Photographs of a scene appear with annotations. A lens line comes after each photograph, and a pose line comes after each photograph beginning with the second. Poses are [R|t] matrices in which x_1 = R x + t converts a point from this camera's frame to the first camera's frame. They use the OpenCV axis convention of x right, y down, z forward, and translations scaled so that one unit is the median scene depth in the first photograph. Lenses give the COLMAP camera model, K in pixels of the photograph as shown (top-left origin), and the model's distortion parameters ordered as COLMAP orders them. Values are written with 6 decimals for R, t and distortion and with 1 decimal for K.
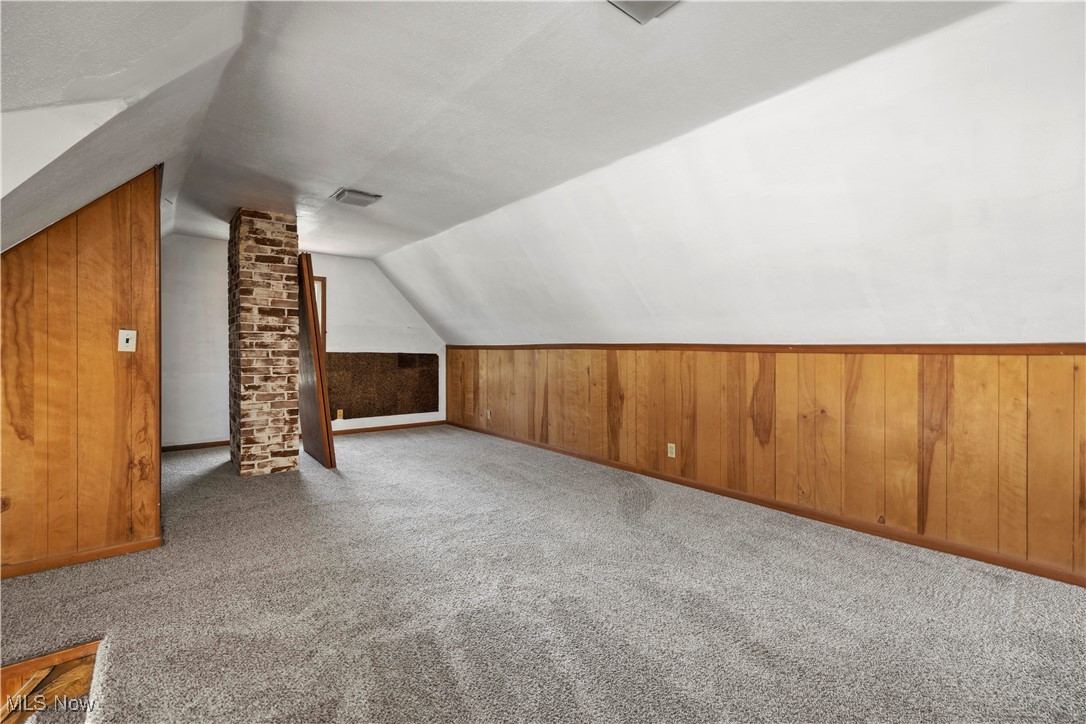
lens RADIAL K [[460.4, 0, 549.8], [0, 460.4, 351.9], [0, 0, 1]] dist [-0.000460, 0.000438]
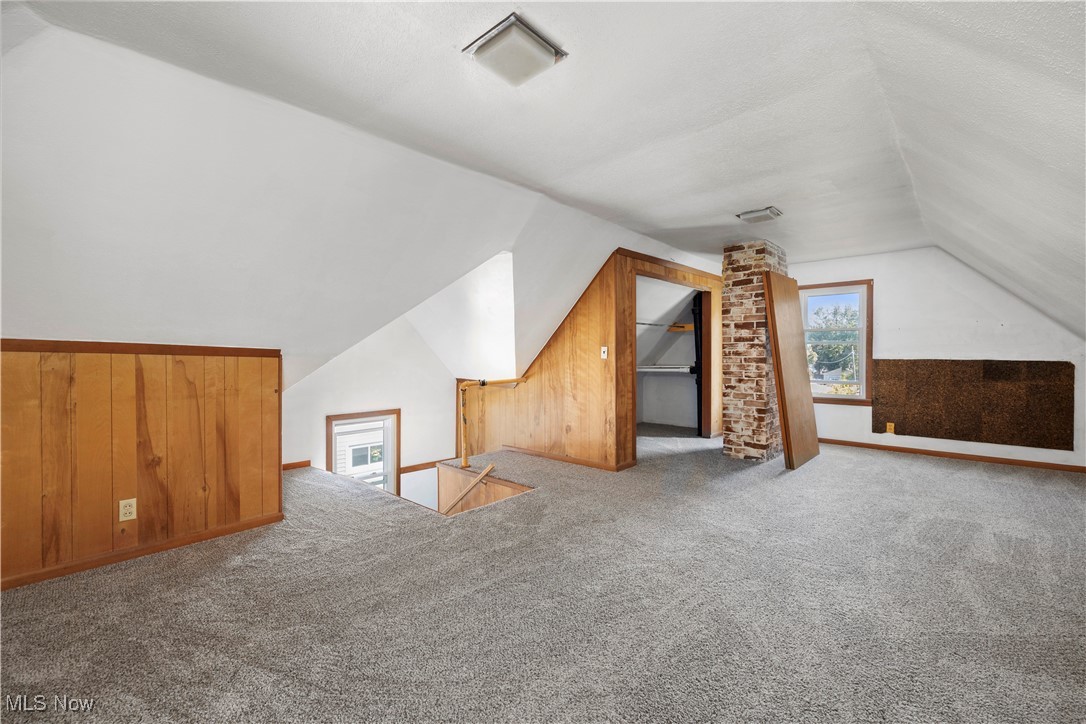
lens RADIAL K [[460.4, 0, 550.7], [0, 460.4, 364.3], [0, 0, 1]] dist [-0.000460, 0.000438]
pose [[0.134068, 0.009485, -0.990927, 0.523498], [0.000435, 0.999954, 0.009630, 0.002478], [0.990972, -0.001722, 0.134058, 0.334892]]
